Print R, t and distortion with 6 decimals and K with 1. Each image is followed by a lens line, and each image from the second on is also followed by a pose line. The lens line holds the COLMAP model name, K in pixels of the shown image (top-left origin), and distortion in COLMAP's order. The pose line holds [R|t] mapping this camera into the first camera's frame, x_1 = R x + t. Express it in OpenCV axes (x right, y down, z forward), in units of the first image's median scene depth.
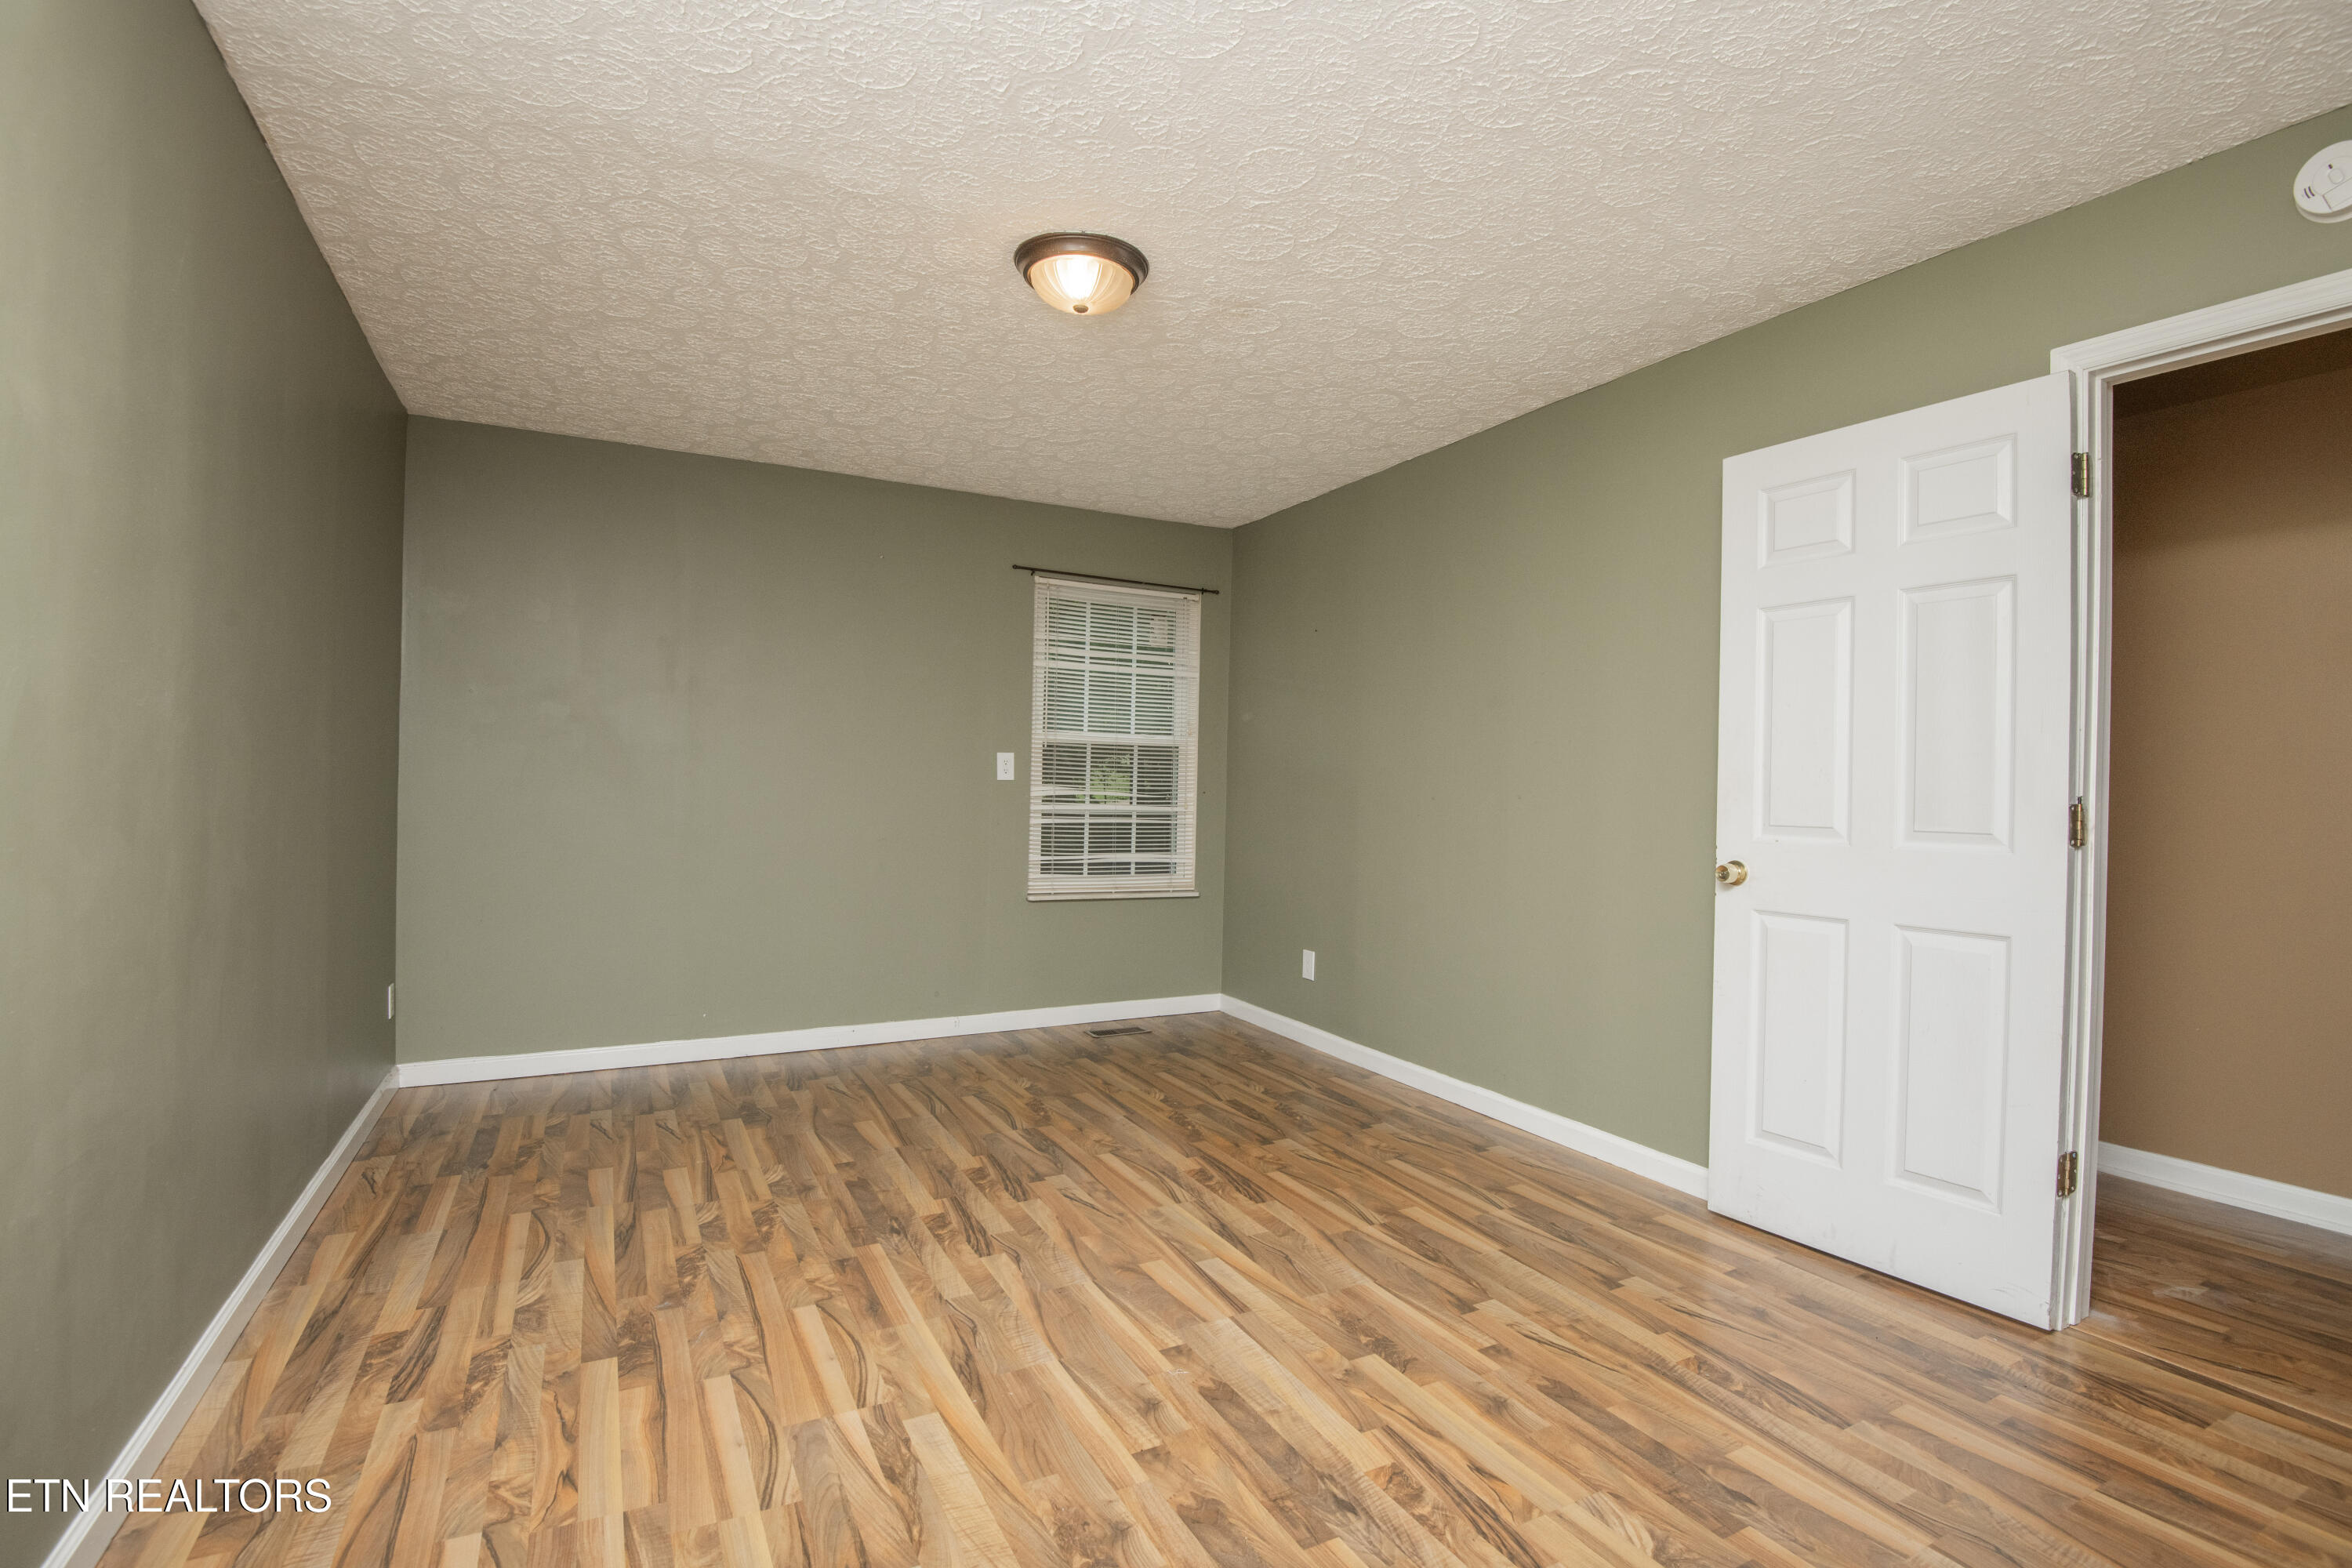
lens RADIAL K [[1090.3, 0, 1199.7], [0, 1090.3, 780.3], [0, 0, 1]] dist [-0.017841, -0.014277]
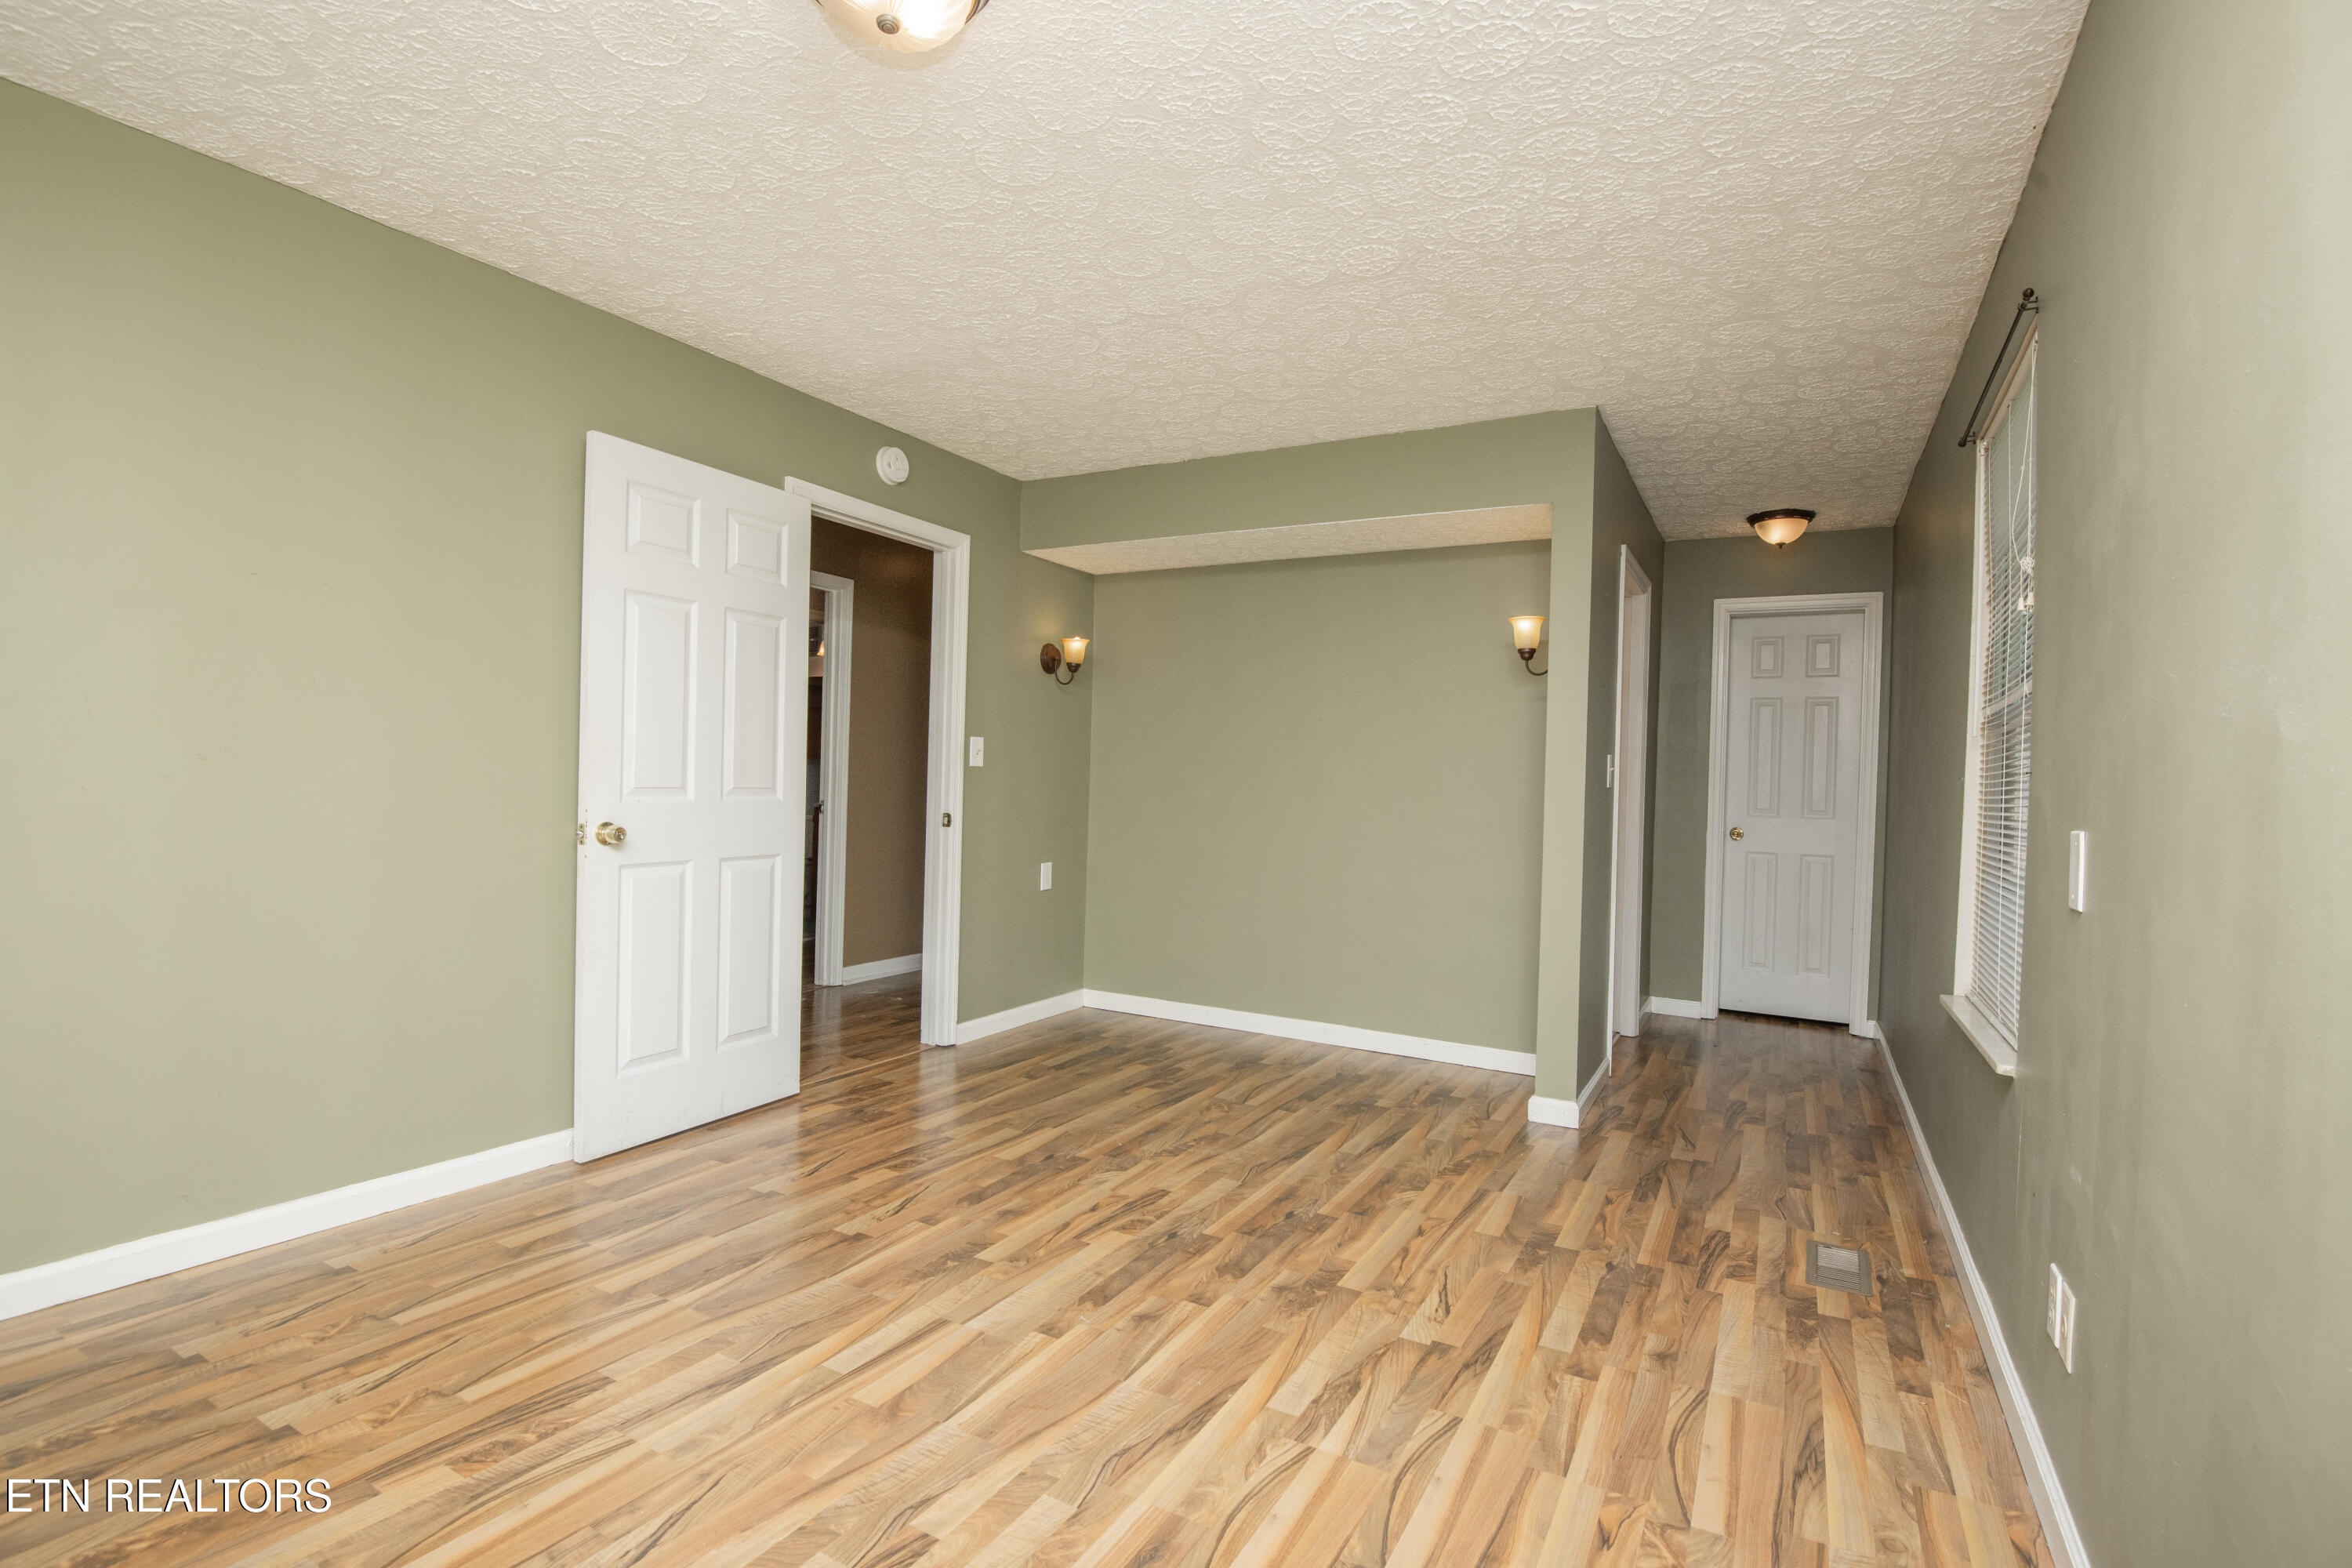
lens RADIAL K [[1090.3, 0, 1173.9], [0, 1090.3, 772.7], [0, 0, 1]] dist [-0.017841, -0.014277]
pose [[-0.529967, -0.029045, 0.847521, -1.005678], [-0.040852, 0.999127, 0.008695, -0.008341], [-0.847034, -0.030015, -0.530691, 1.581560]]
